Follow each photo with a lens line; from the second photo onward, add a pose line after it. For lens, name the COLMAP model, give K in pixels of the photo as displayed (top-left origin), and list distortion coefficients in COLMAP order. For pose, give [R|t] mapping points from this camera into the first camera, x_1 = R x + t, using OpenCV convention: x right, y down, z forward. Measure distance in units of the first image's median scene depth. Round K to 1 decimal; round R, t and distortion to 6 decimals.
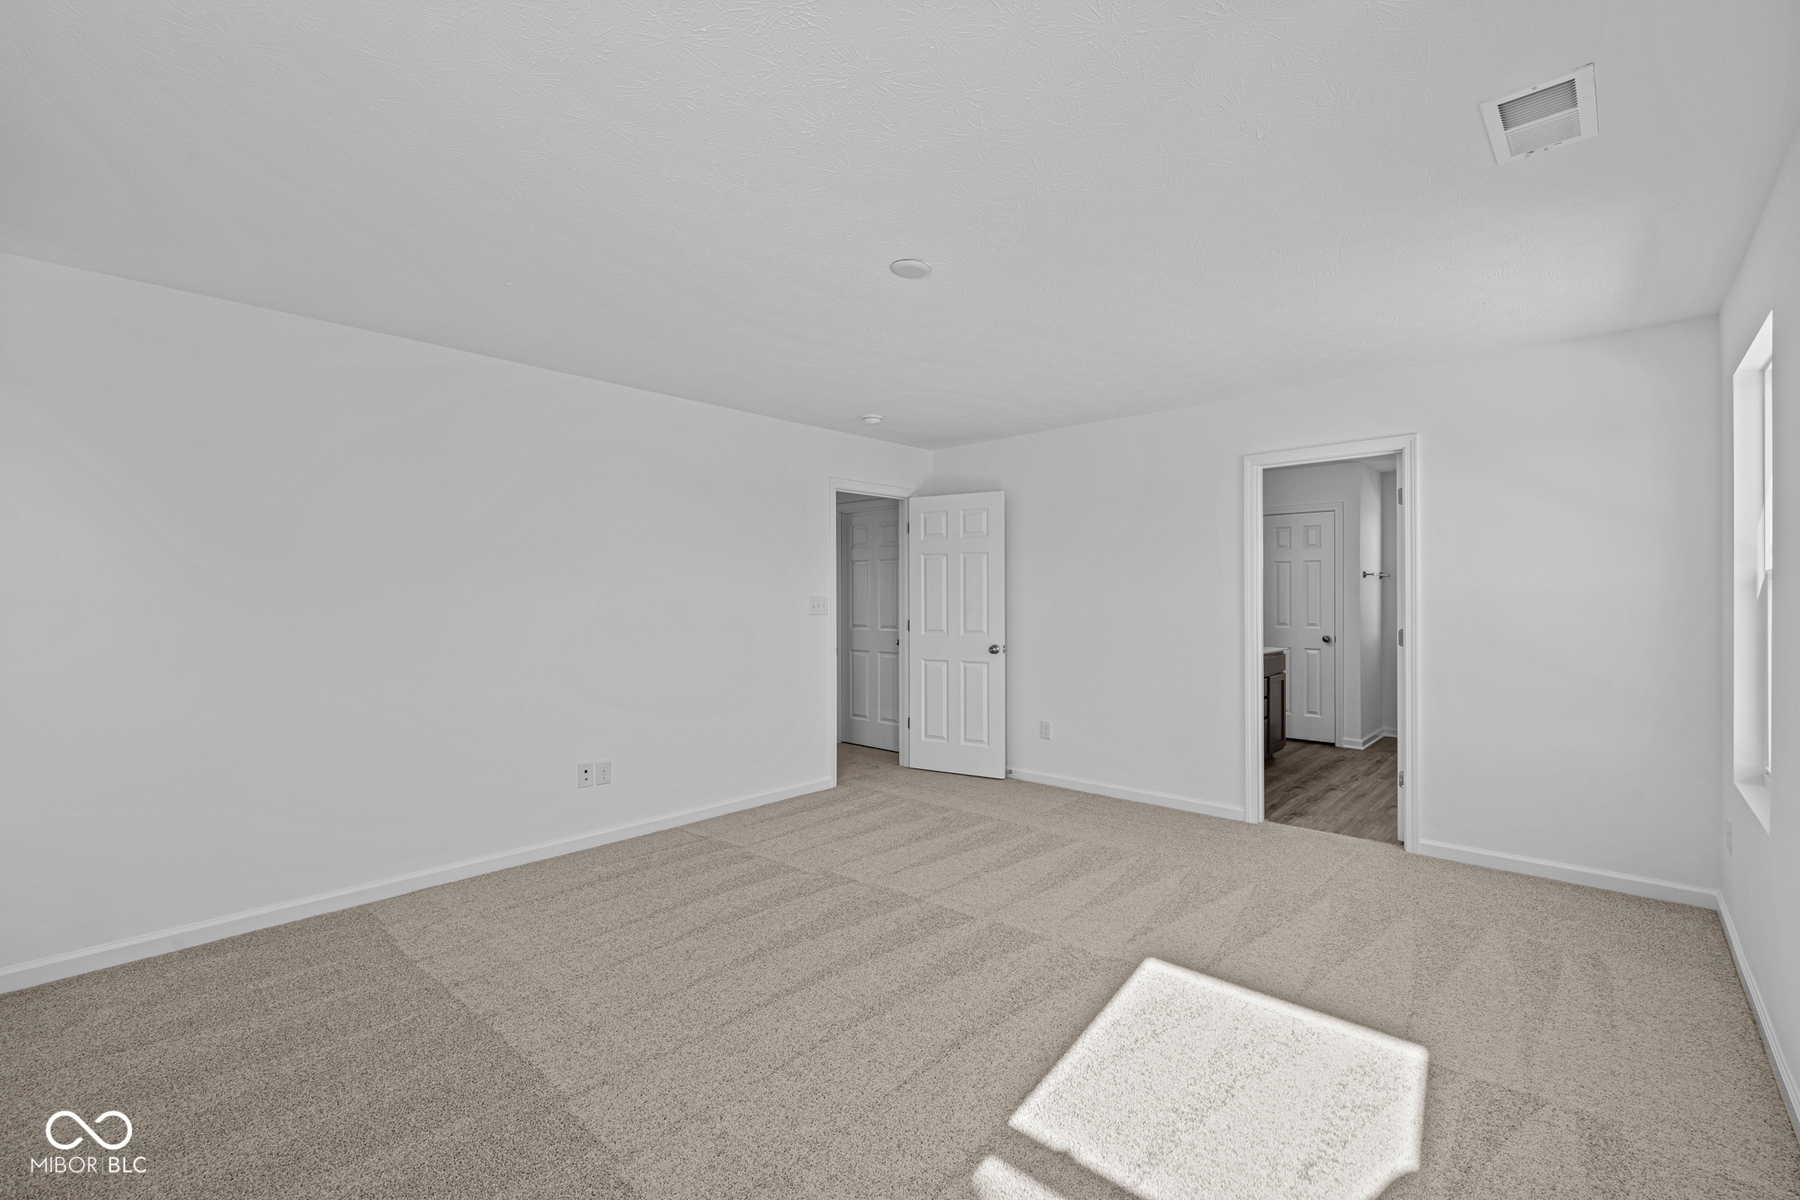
lens RADIAL K [[765.8, 0, 900.0], [0, 765.8, 600.0], [0, 0, 1]] dist [0.001708, -0.000149]
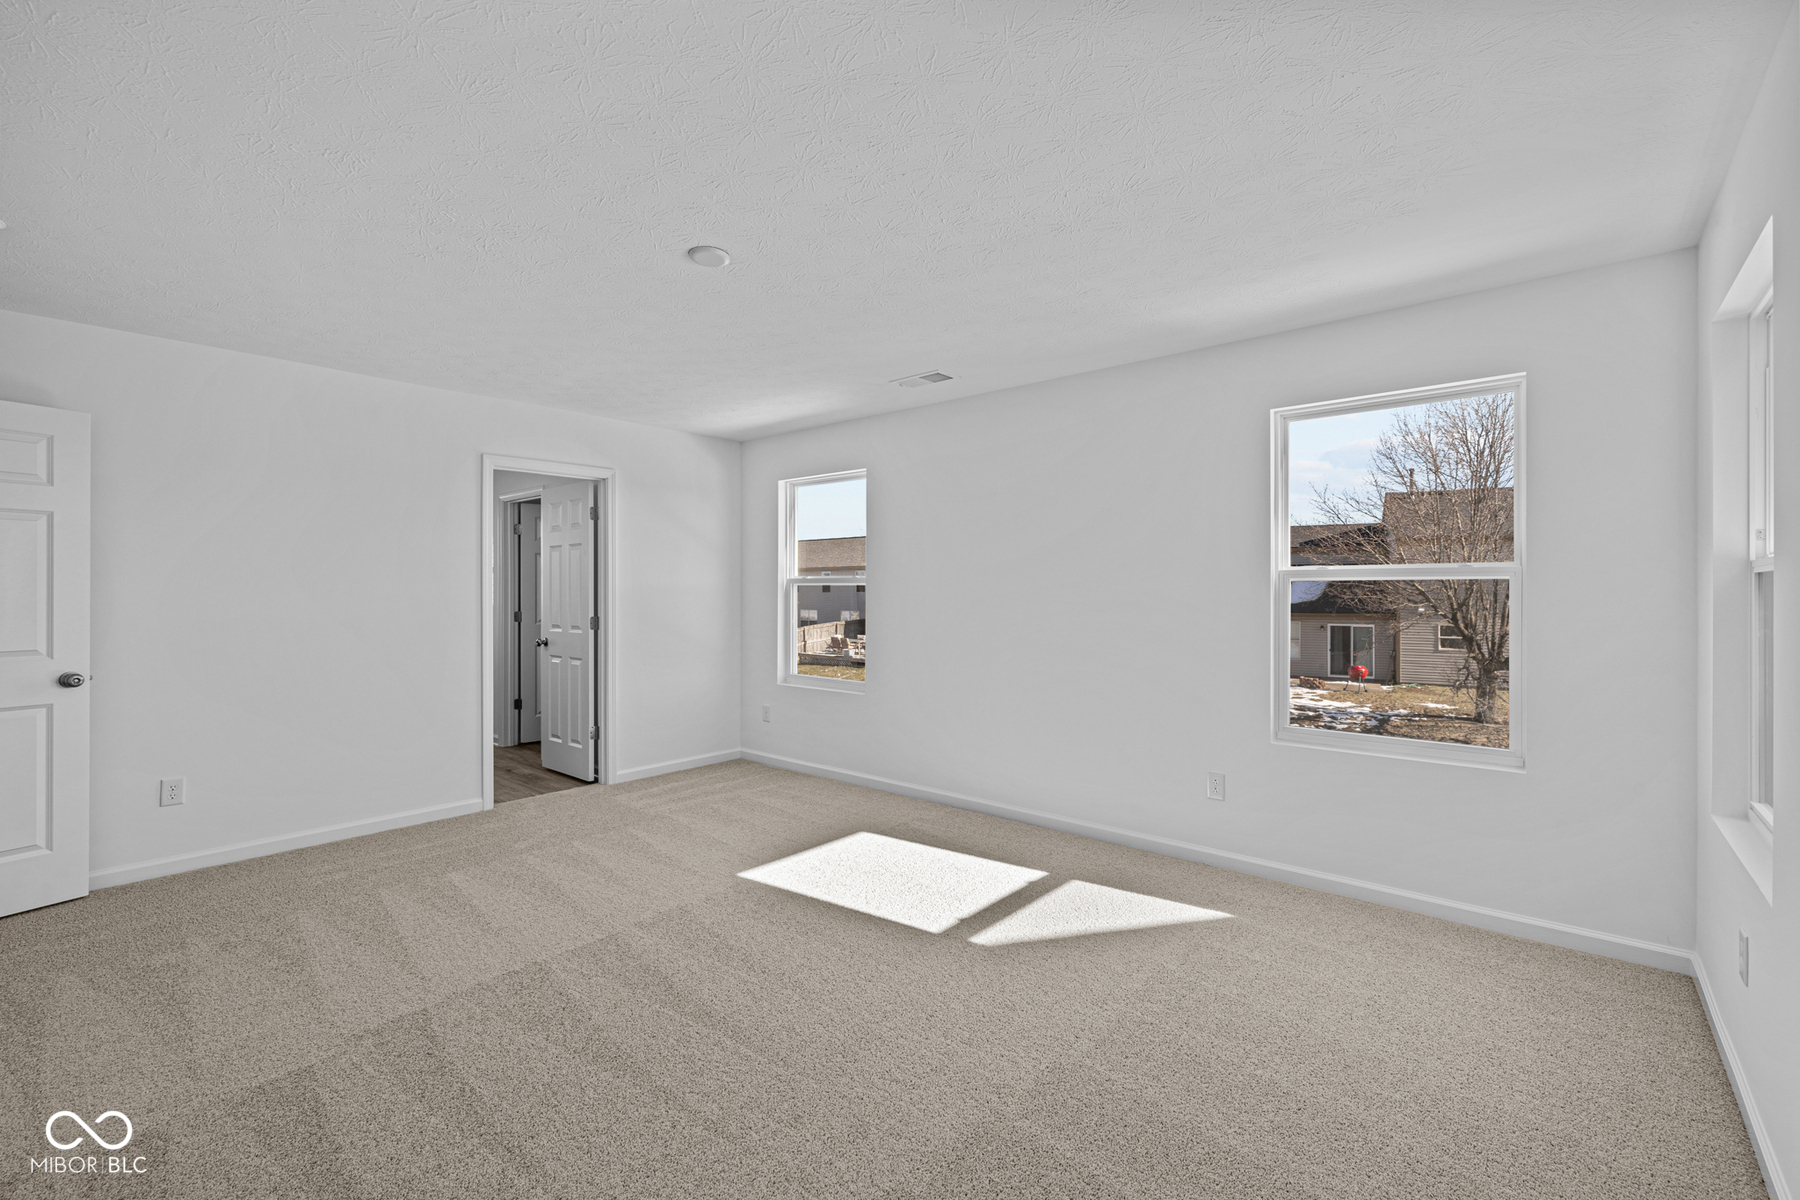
lens RADIAL K [[765.8, 0, 900.0], [0, 765.8, 600.0], [0, 0, 1]] dist [0.001708, -0.000149]
pose [[-0.026119, -0.008345, 0.999624, -0.698648], [0.002620, 0.999961, 0.008417, 0.000524], [-0.999655, 0.002838, -0.026096, 0.560023]]
